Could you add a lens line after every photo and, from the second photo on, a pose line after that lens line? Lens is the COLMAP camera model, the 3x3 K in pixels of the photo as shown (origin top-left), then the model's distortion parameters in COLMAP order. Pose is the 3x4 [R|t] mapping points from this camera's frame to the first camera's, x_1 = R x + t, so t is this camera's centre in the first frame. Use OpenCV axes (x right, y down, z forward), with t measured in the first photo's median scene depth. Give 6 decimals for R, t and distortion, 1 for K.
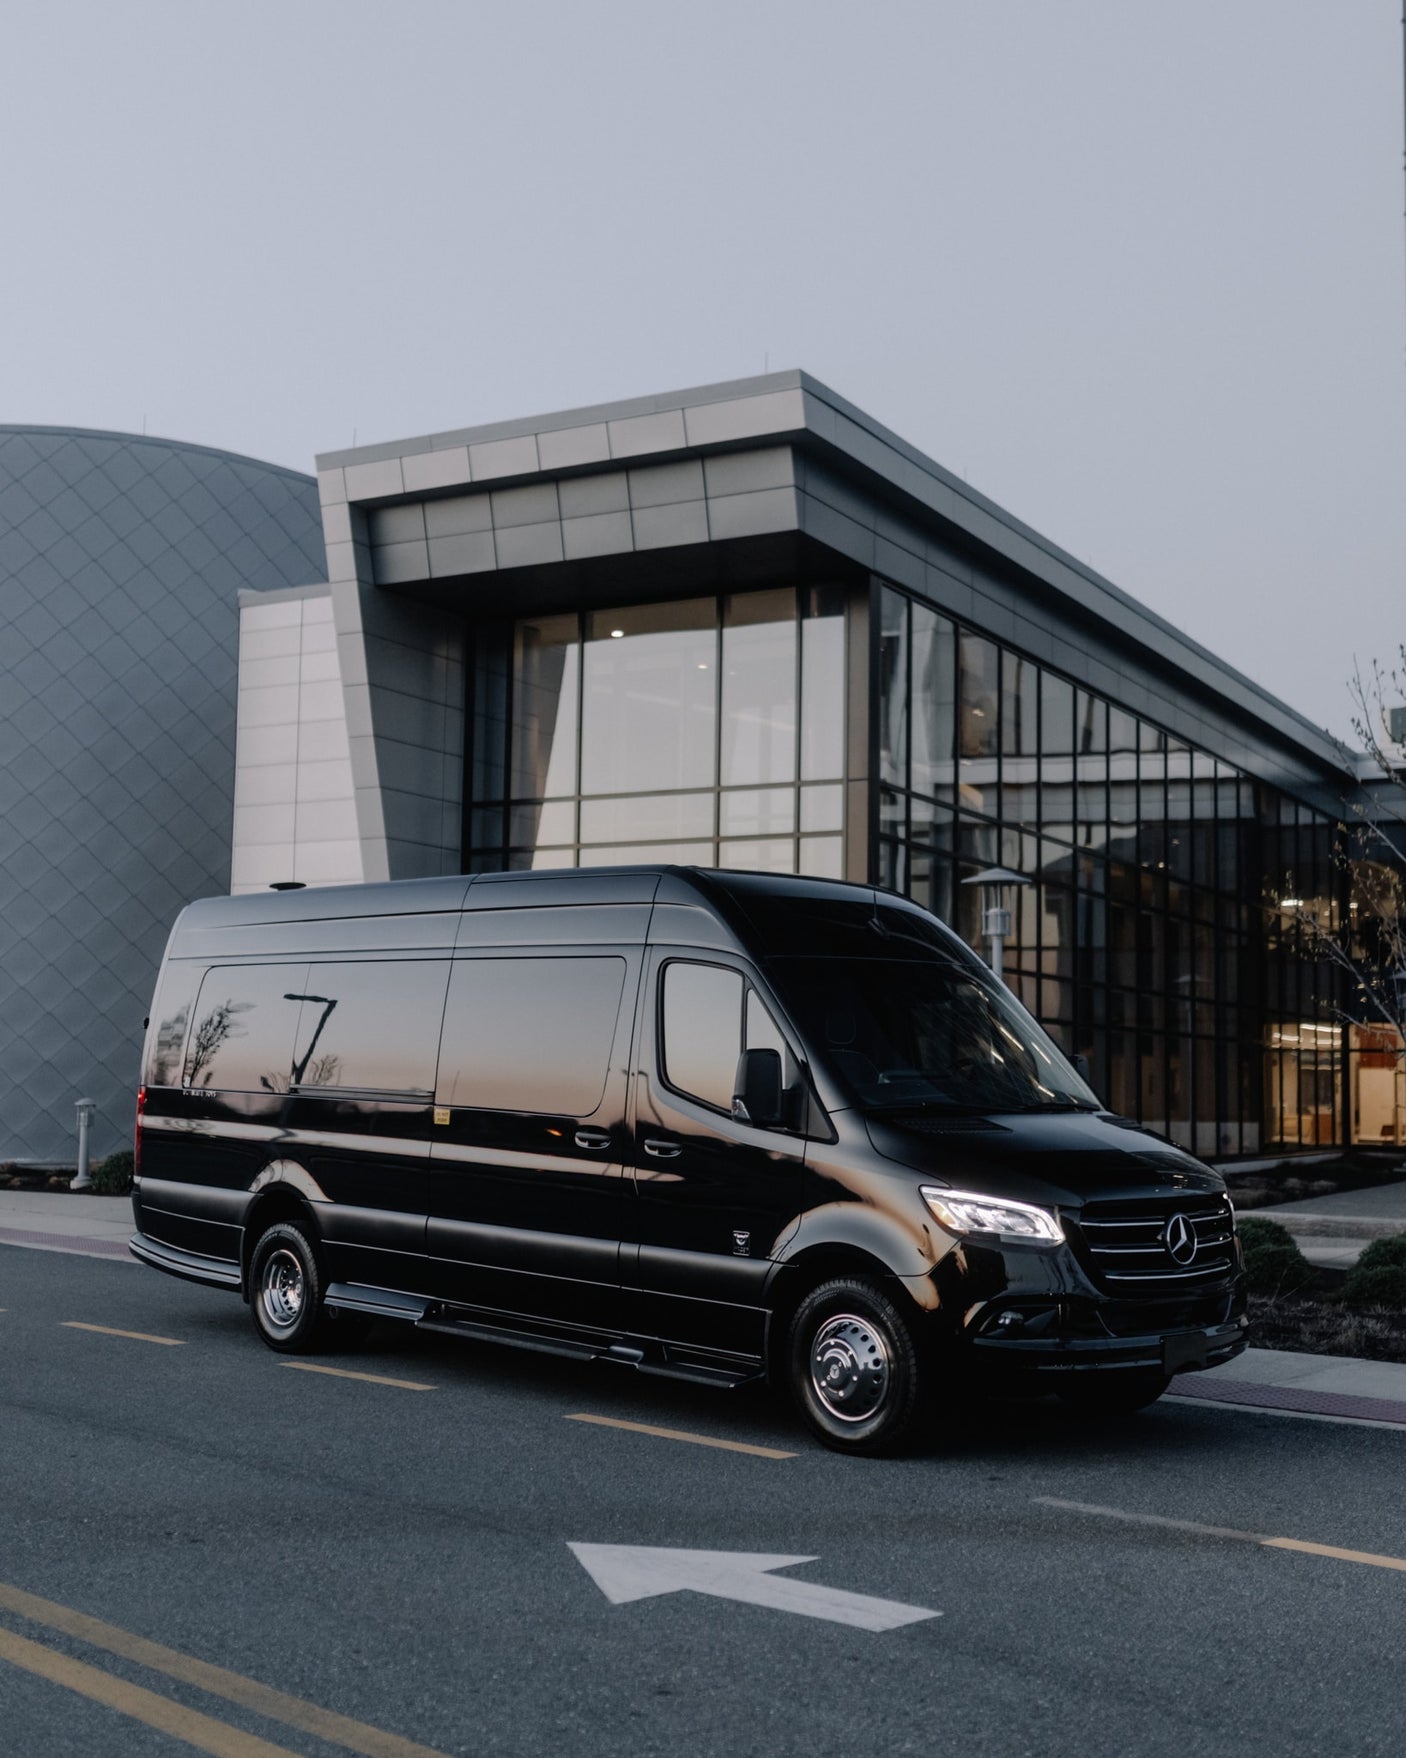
lens RADIAL K [[2018.3, 0, 703.0], [0, 2018.3, 879.0], [0, 0, 1]] dist [-0.019853, 0.019668]
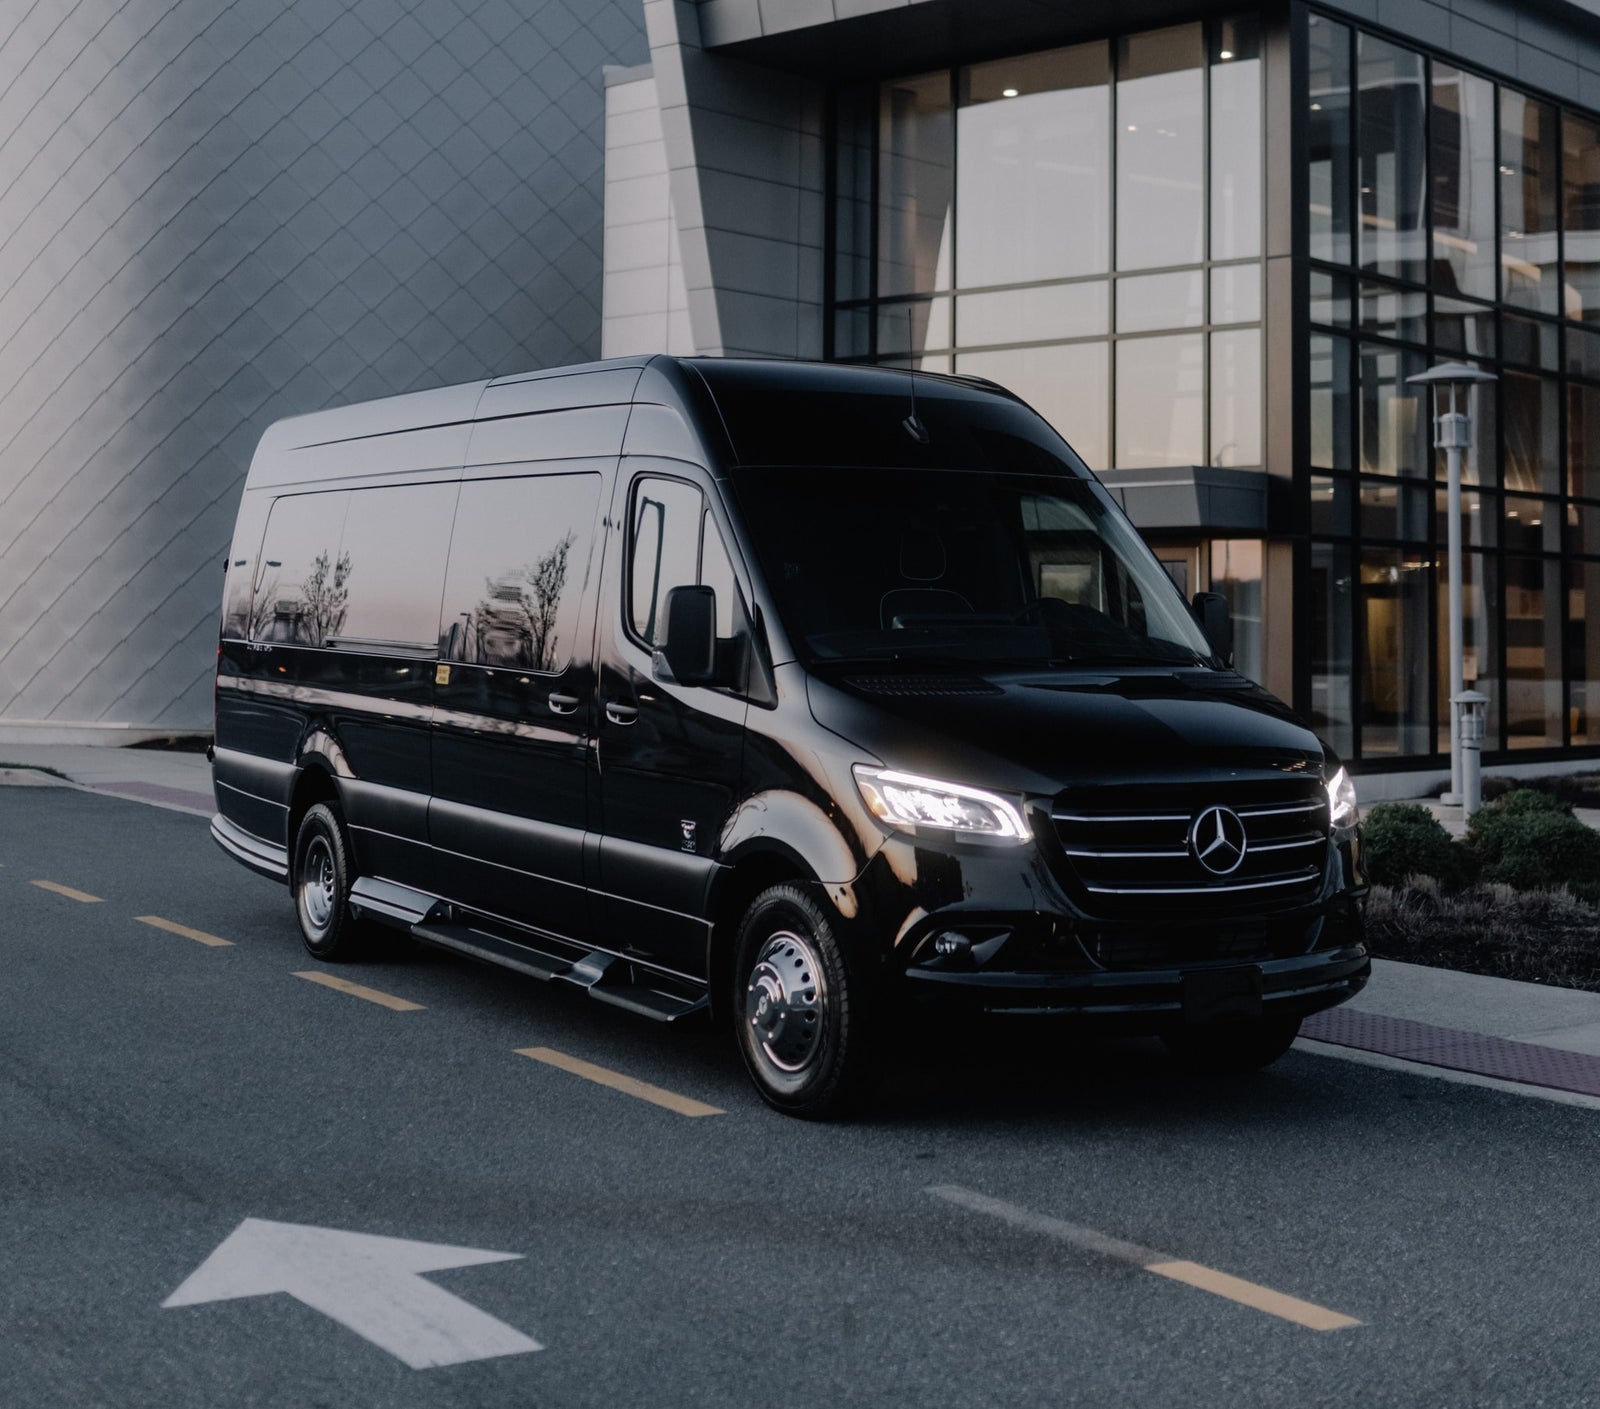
lens RADIAL K [[2366.0, 0, 801.4], [0, 2366.0, 419.4], [0, 0, 1]] dist [-0.031754, 0.100349]
pose [[0.976576, -0.023100, -0.213931, 0.213880], [0.024756, 0.999681, 0.005063, 0.013664], [0.213745, -0.010240, 0.976836, 0.100036]]
